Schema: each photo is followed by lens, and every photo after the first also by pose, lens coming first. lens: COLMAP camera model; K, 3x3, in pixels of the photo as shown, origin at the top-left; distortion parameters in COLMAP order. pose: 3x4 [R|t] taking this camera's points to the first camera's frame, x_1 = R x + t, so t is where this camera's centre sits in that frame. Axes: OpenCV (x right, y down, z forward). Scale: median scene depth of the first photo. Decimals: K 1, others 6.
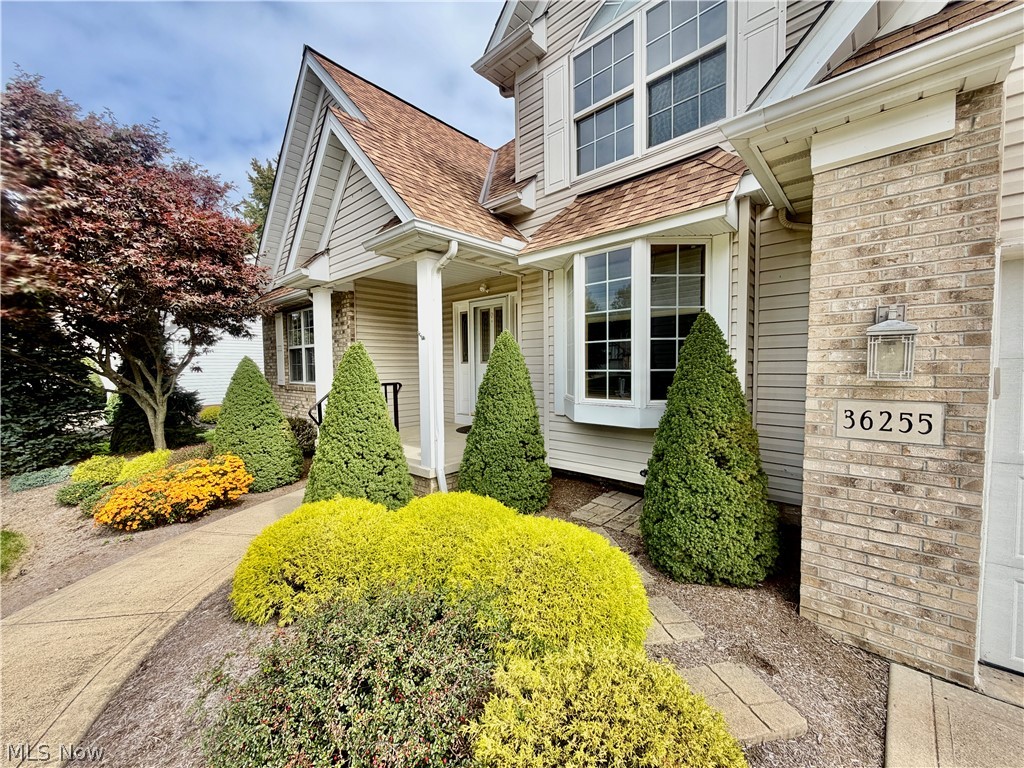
lens RADIAL K [[406.2, 0, 507.4], [0, 406.2, 383.1], [0, 0, 1]] dist [0.003735, -0.000078]
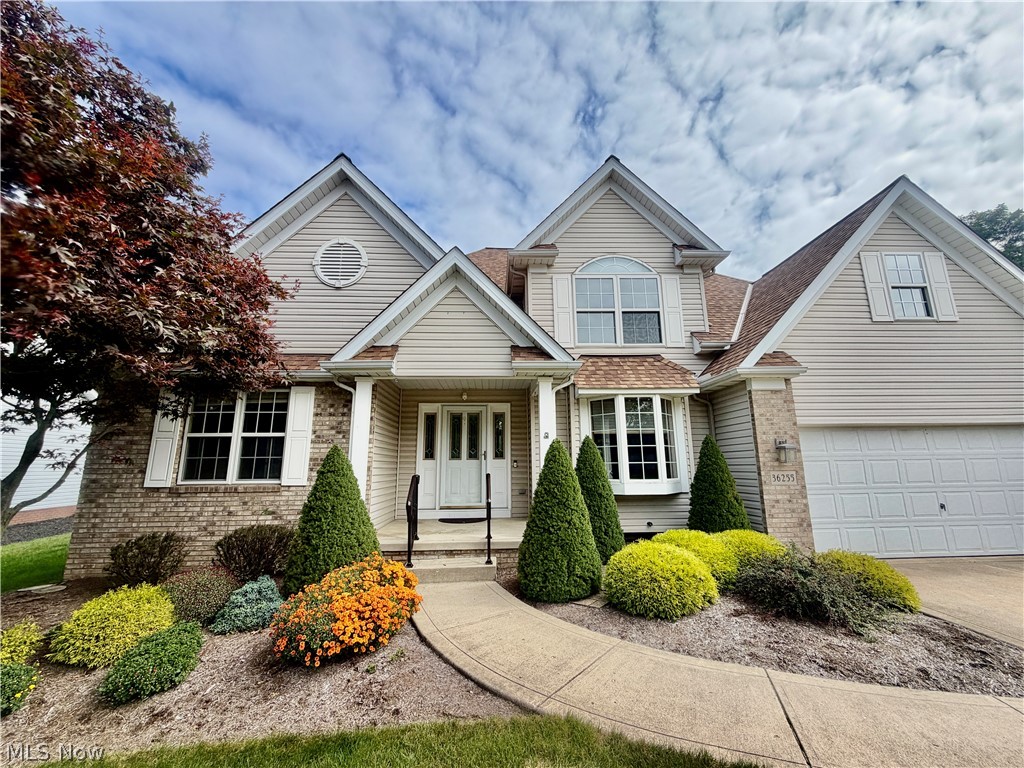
lens RADIAL K [[406.2, 0, 513.4], [0, 406.2, 388.1], [0, 0, 1]] dist [0.003735, -0.000078]
pose [[0.706097, 0.141508, 0.693832, -1.089506], [0.033104, 0.972161, -0.231963, 0.033609], [-0.707341, 0.186757, 0.681756, 0.108781]]
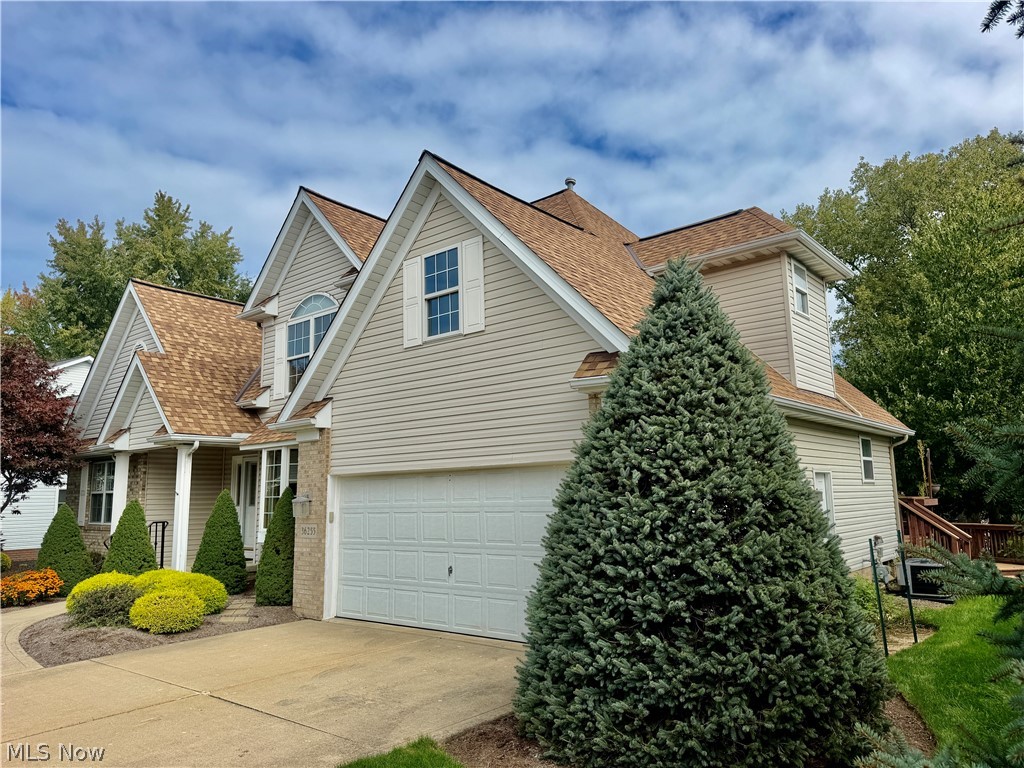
lens RADIAL K [[717.8, 0, 513.1], [0, 717.8, 378.3], [0, 0, 1]] dist [-0.002171, -0.005152]
pose [[0.998412, 0.004396, 0.056162, 0.891148], [0.007364, 0.978210, -0.207489, 0.042865], [-0.055851, 0.207573, 0.976624, -1.840621]]
